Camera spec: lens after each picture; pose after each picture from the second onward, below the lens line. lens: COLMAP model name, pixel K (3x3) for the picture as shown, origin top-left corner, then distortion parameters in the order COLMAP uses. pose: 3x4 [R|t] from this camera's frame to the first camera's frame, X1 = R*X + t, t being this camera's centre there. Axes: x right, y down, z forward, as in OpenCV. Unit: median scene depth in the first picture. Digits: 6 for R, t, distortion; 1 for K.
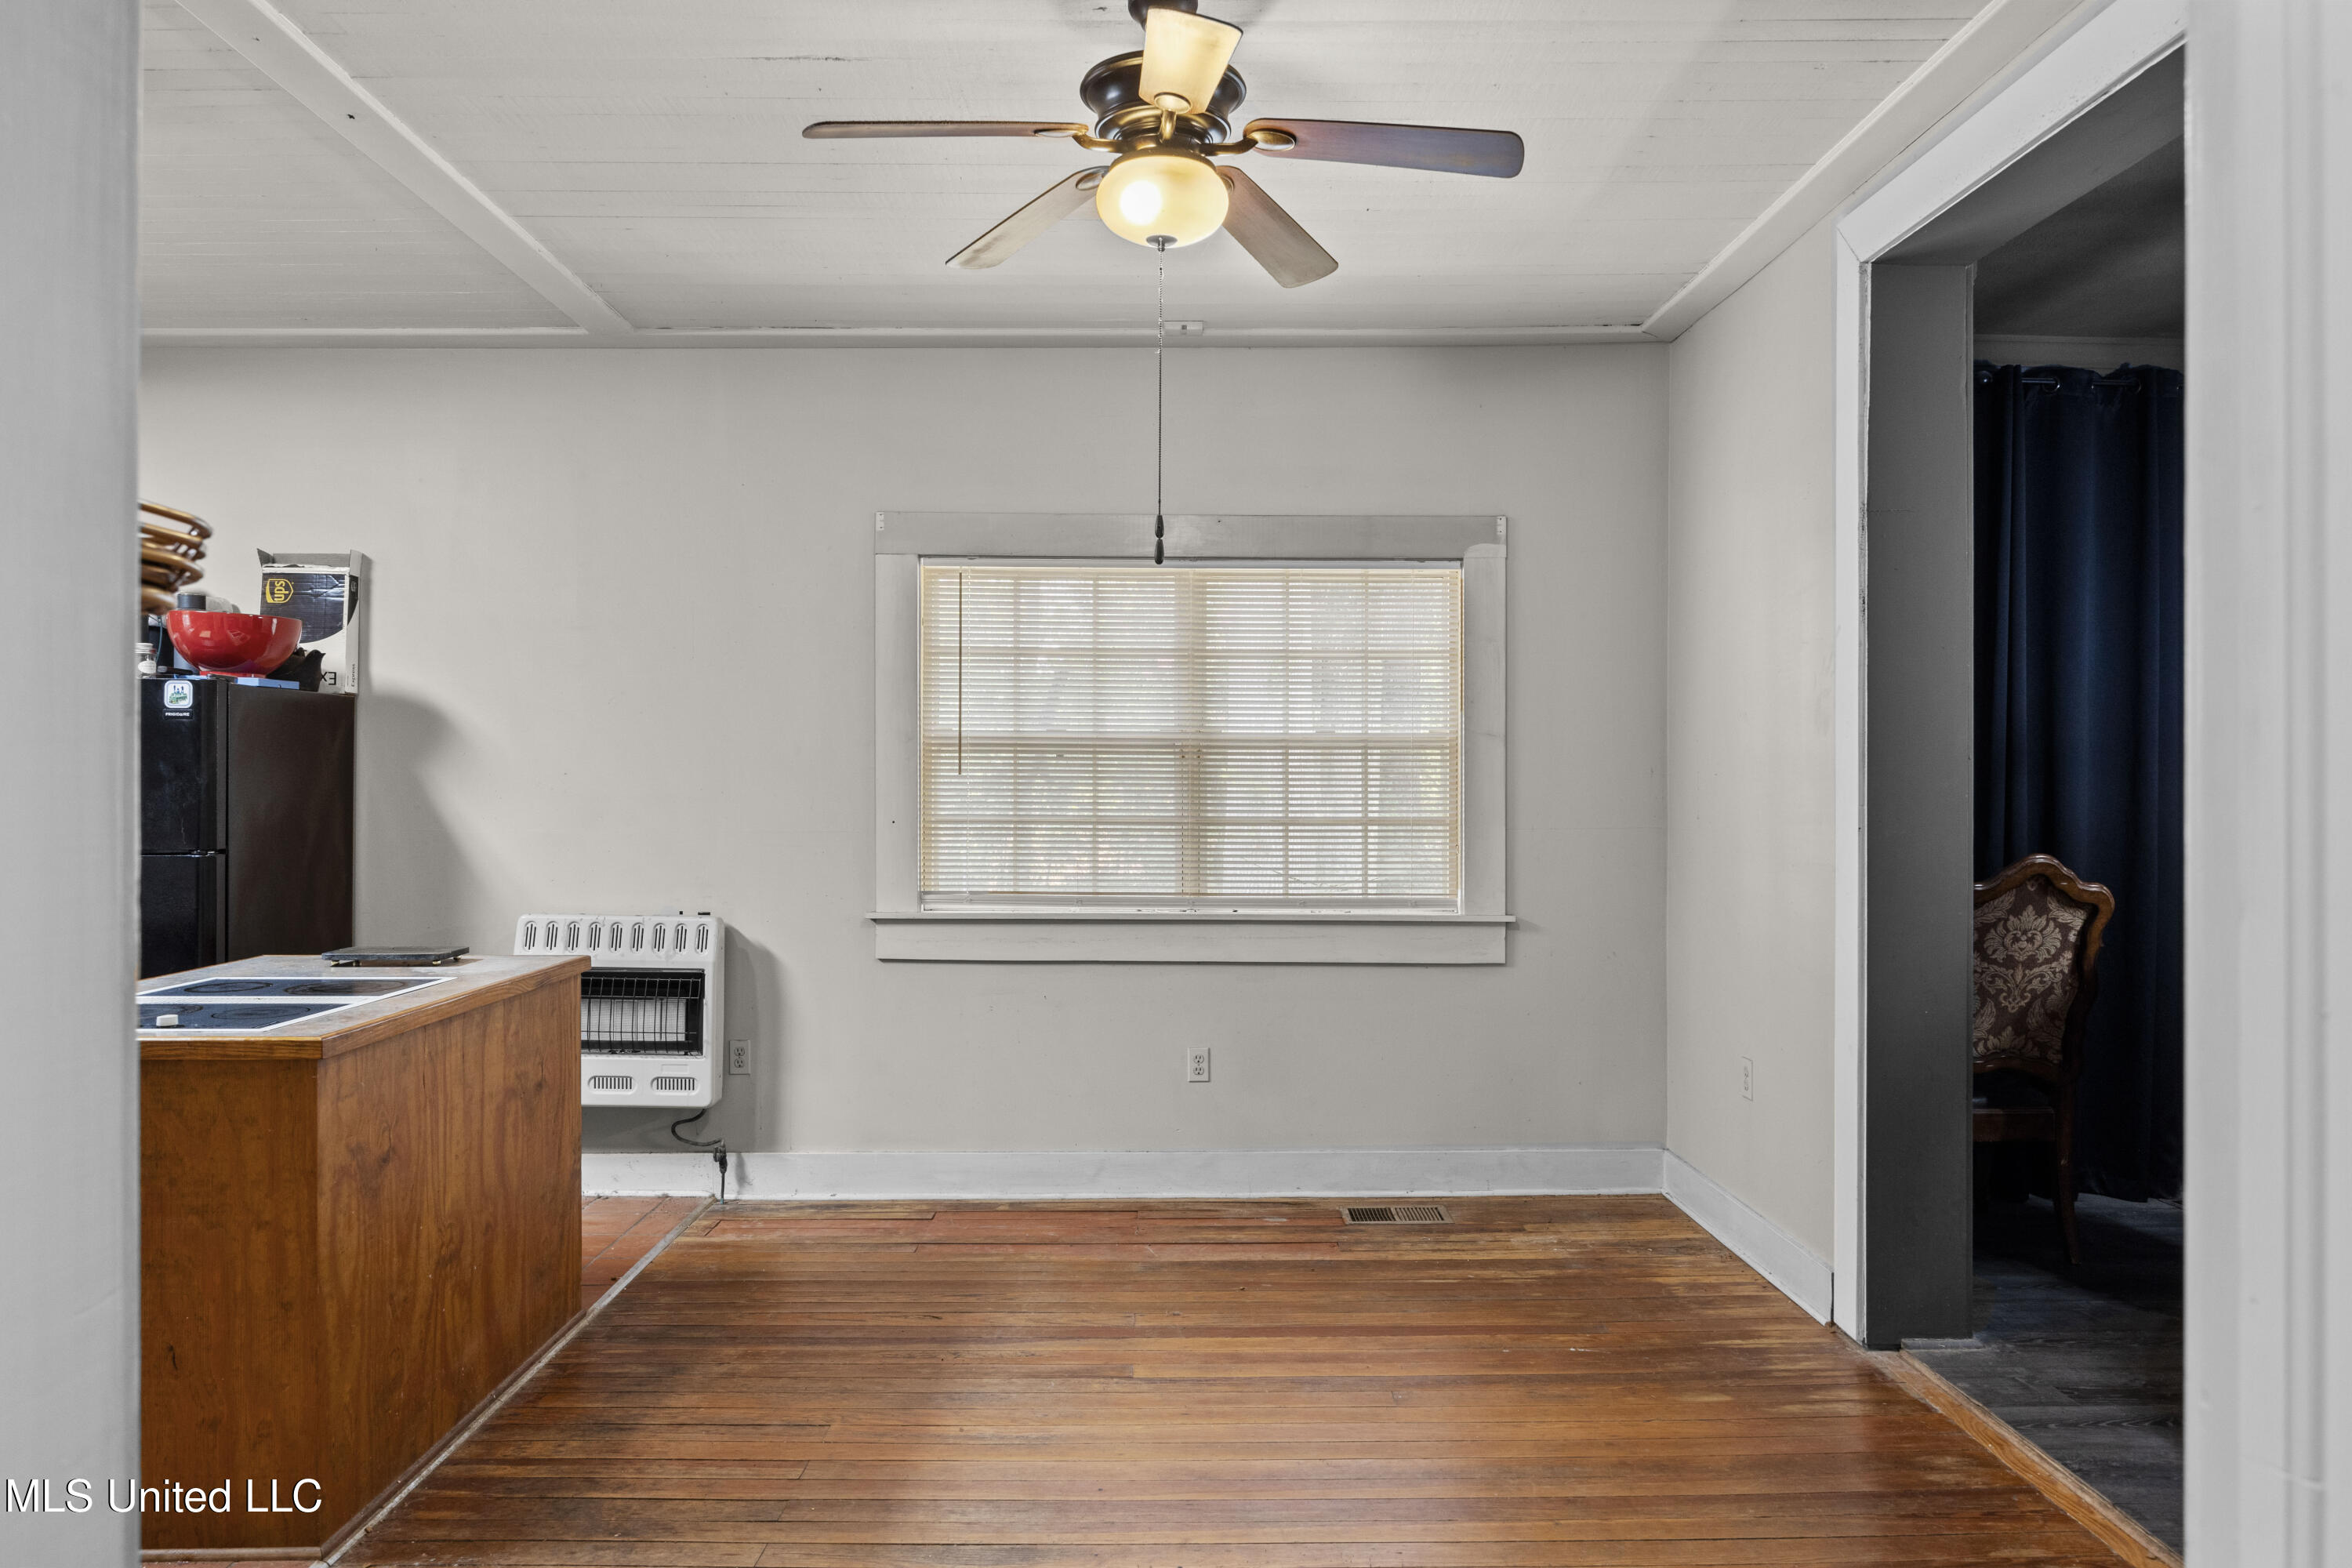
lens RADIAL K [[1511.6, 0, 1176.0], [0, 1511.6, 784.0], [0, 0, 1]] dist [-0.002112, -0.000553]
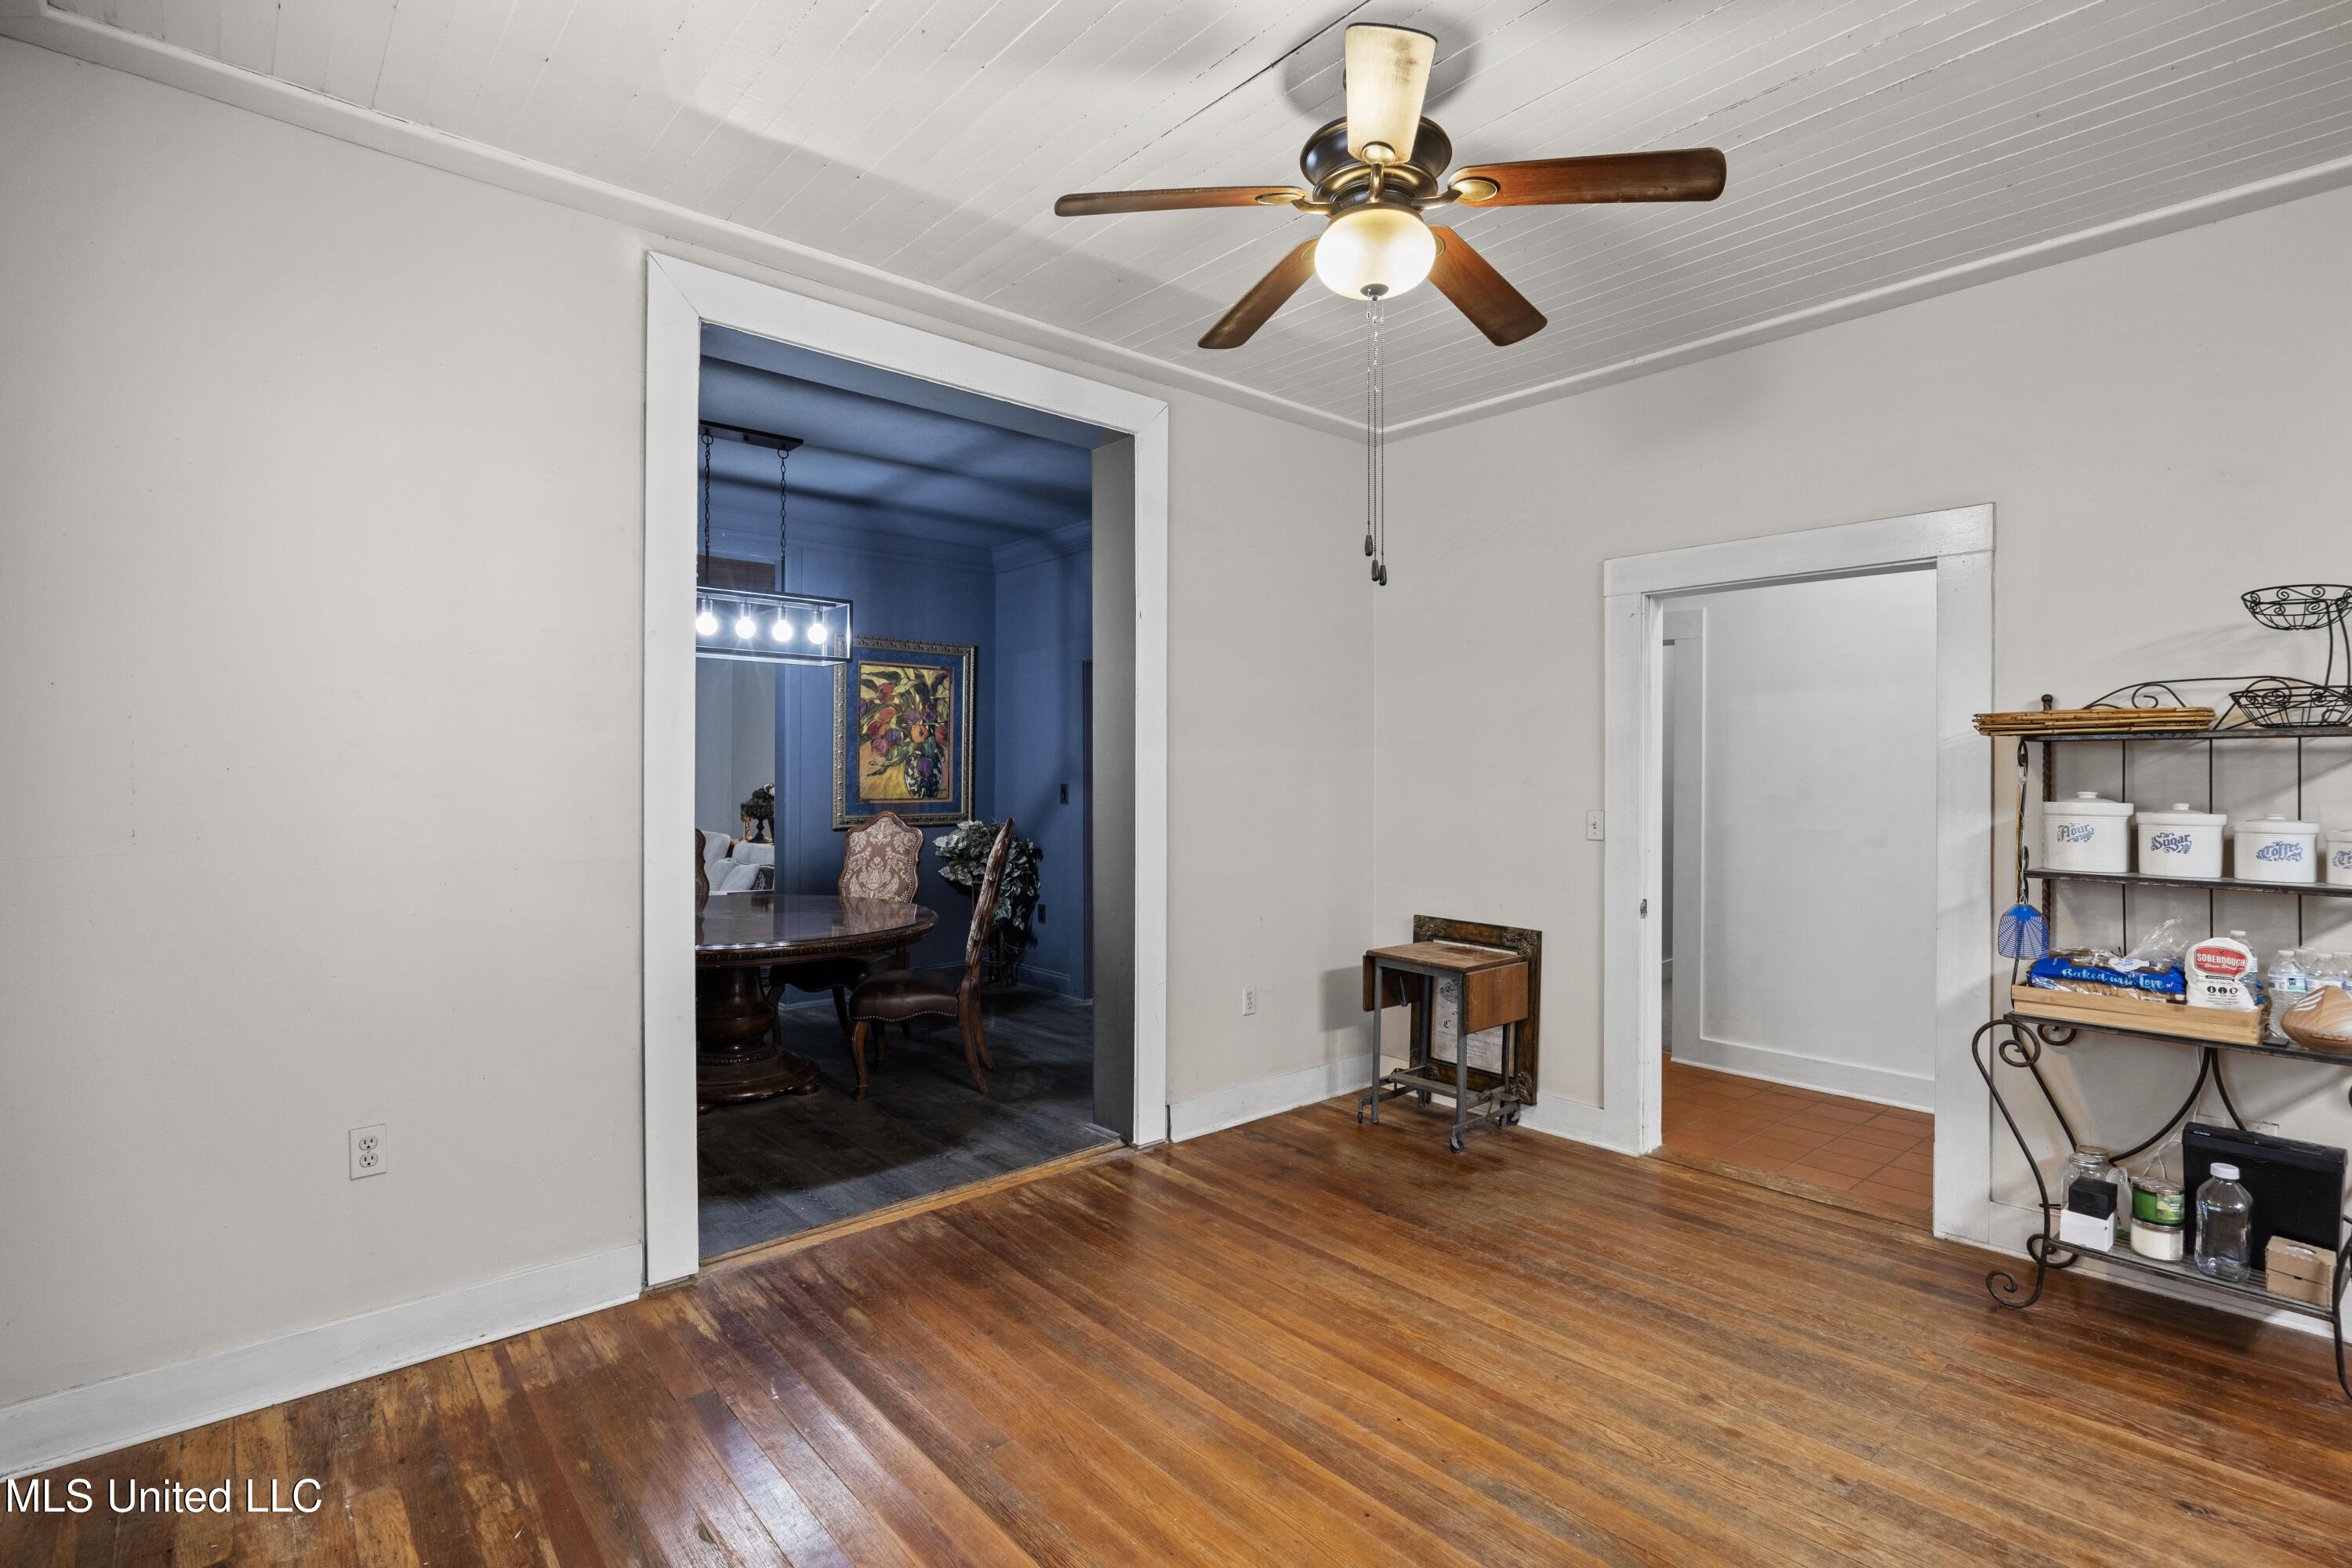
lens RADIAL K [[1127.7, 0, 1176.0], [0, 1127.7, 784.0], [0, 0, 1]] dist [-0.011691, 0.000401]
pose [[-0.655160, -0.010769, 0.755414, -0.349674], [0.001682, 0.999875, 0.015713, -0.007750], [-0.755489, 0.011565, -0.655060, 1.079692]]
